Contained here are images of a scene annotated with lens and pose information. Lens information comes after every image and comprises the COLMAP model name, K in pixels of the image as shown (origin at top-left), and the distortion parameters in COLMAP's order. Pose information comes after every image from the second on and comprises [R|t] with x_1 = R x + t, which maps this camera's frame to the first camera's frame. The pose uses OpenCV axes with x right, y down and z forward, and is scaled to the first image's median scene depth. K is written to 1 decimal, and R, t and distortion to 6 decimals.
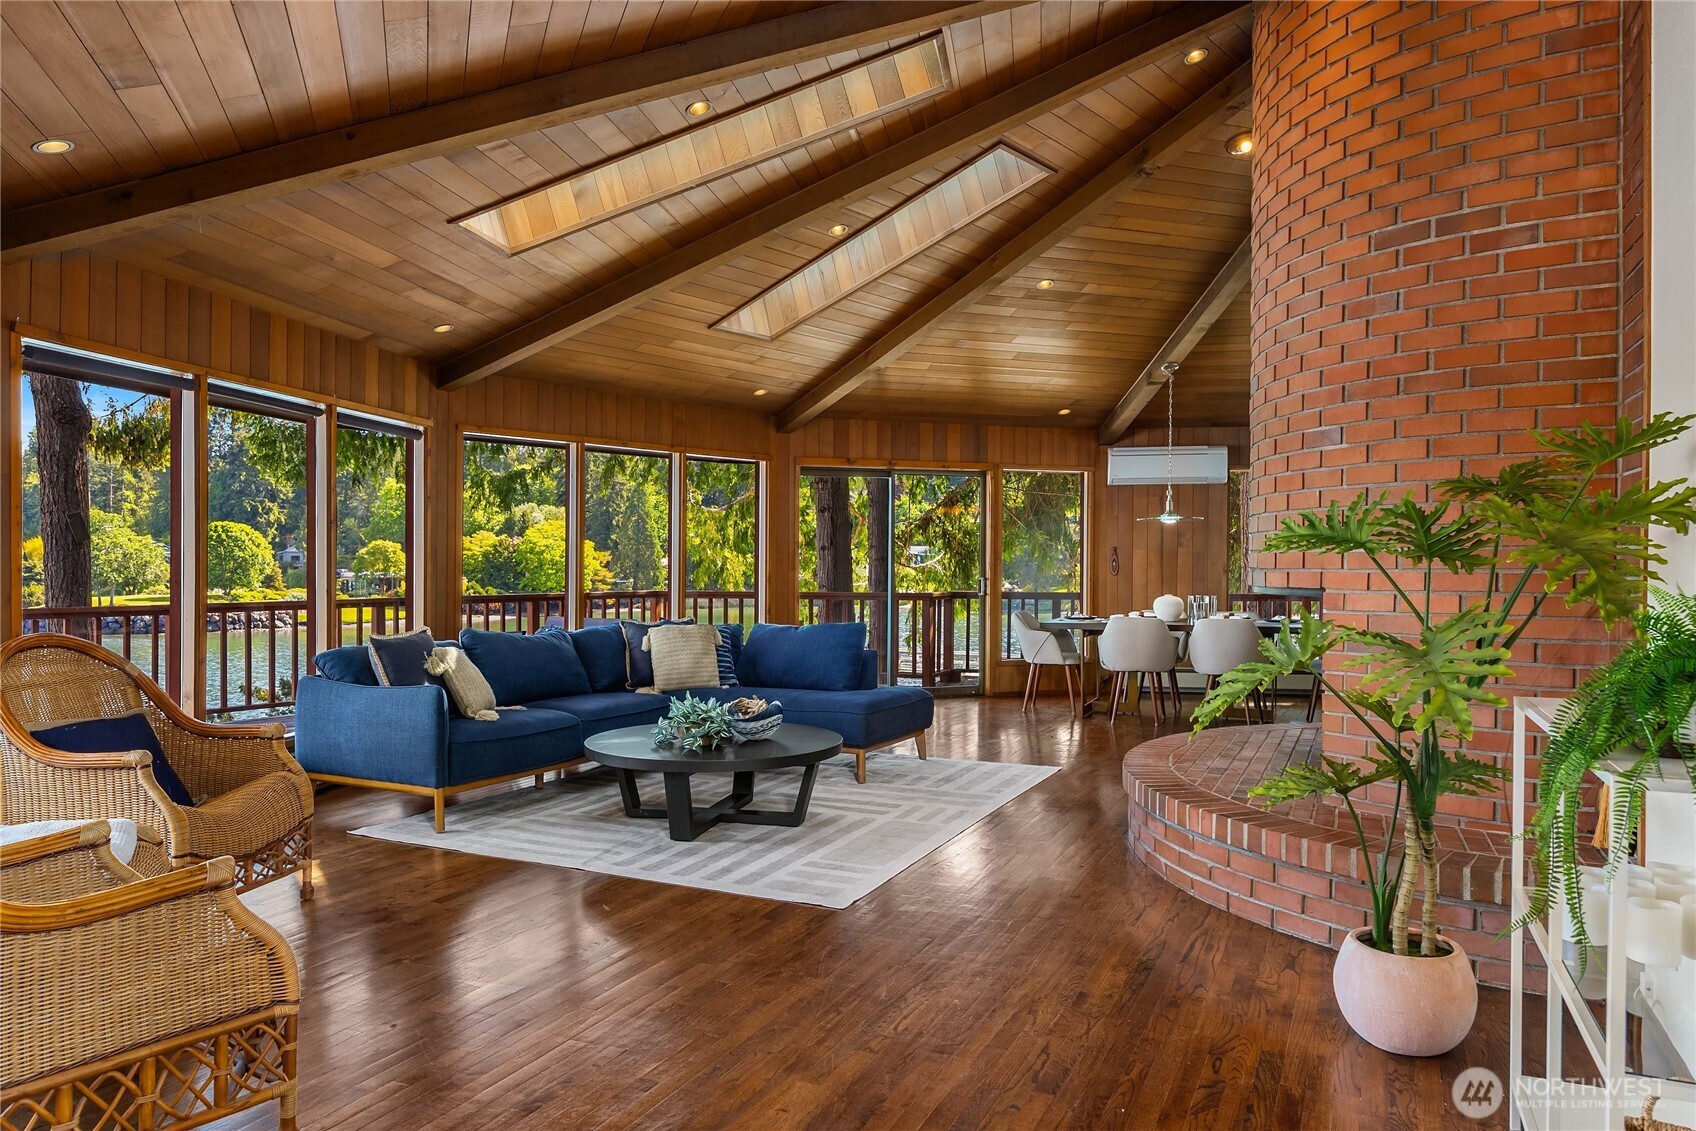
lens RADIAL K [[1149.1, 0, 851.6], [0, 1149.1, 563.6], [0, 0, 1]] dist [0.027093, 0.001238]
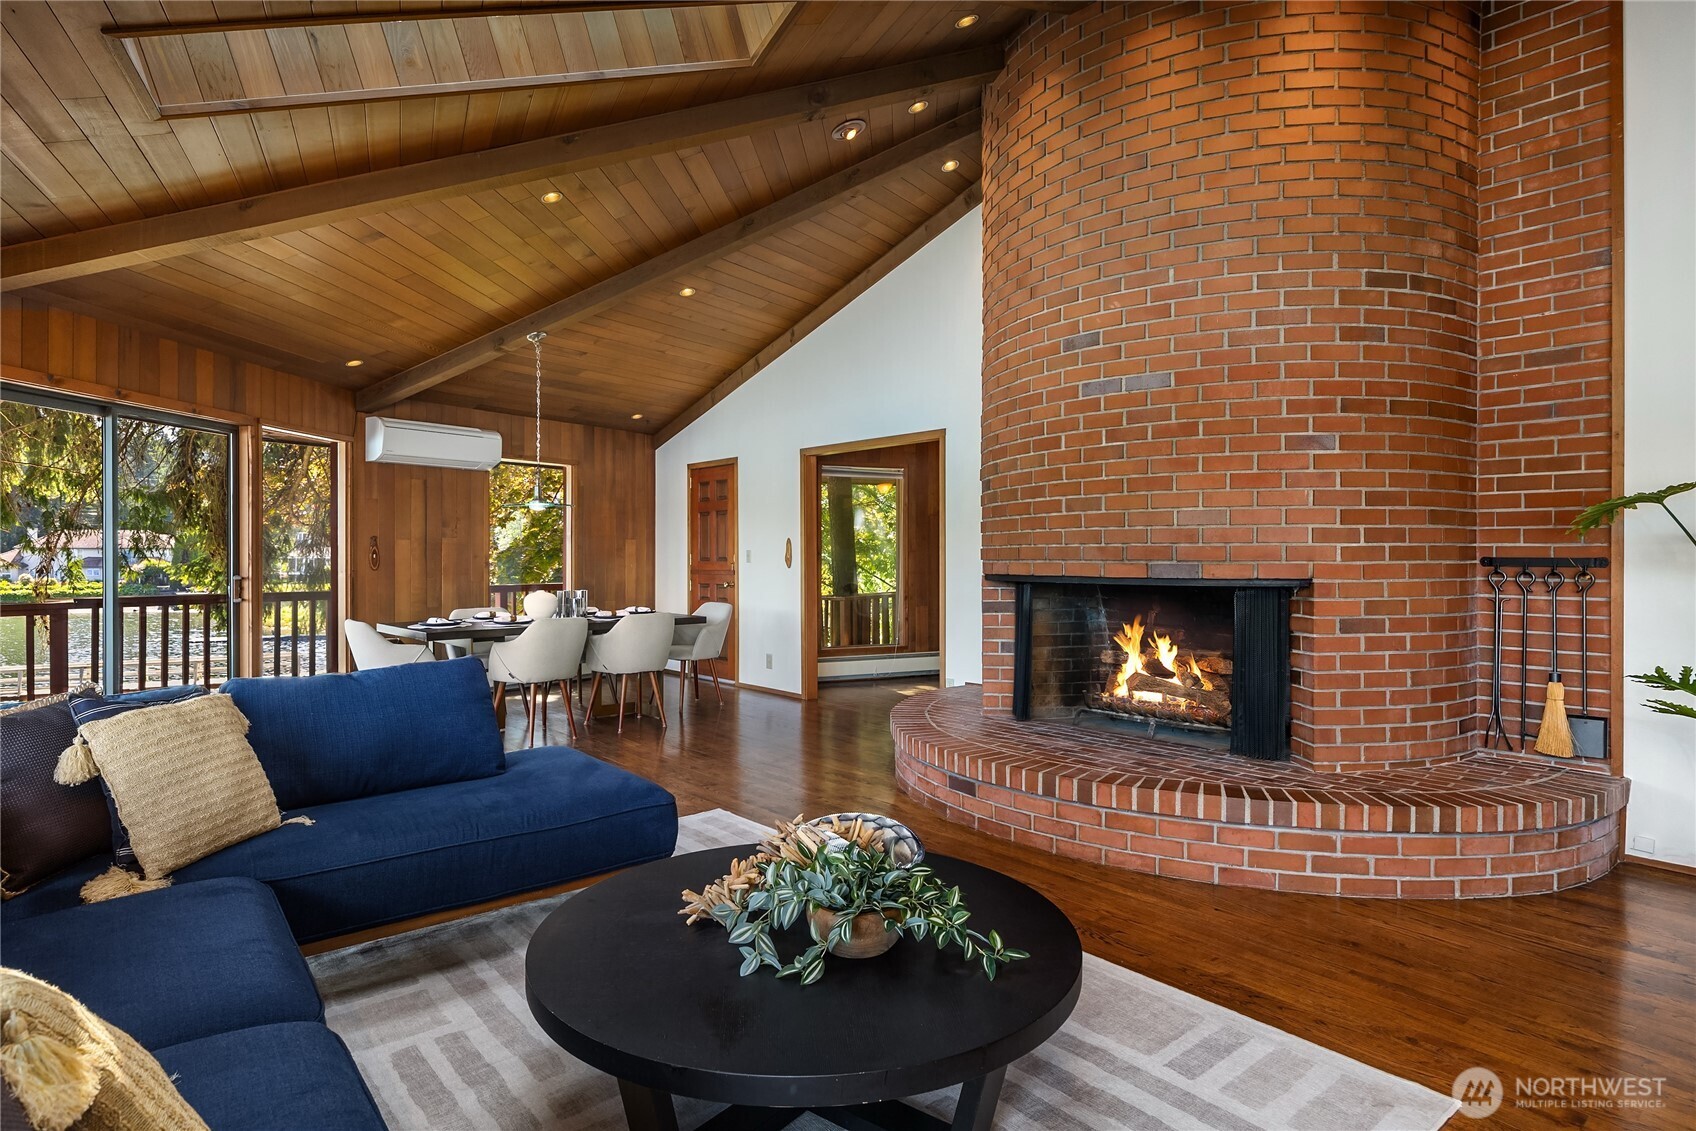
lens RADIAL K [[906.7, 0, 848.4], [0, 906.7, 564.4], [0, 0, 1]] dist [0.002756, 0.000139]
pose [[0.426496, -0.010609, 0.904427, -0.233275], [0.000527, 0.999934, 0.011481, -0.001072], [-0.904489, -0.004420, 0.426473, 0.425622]]
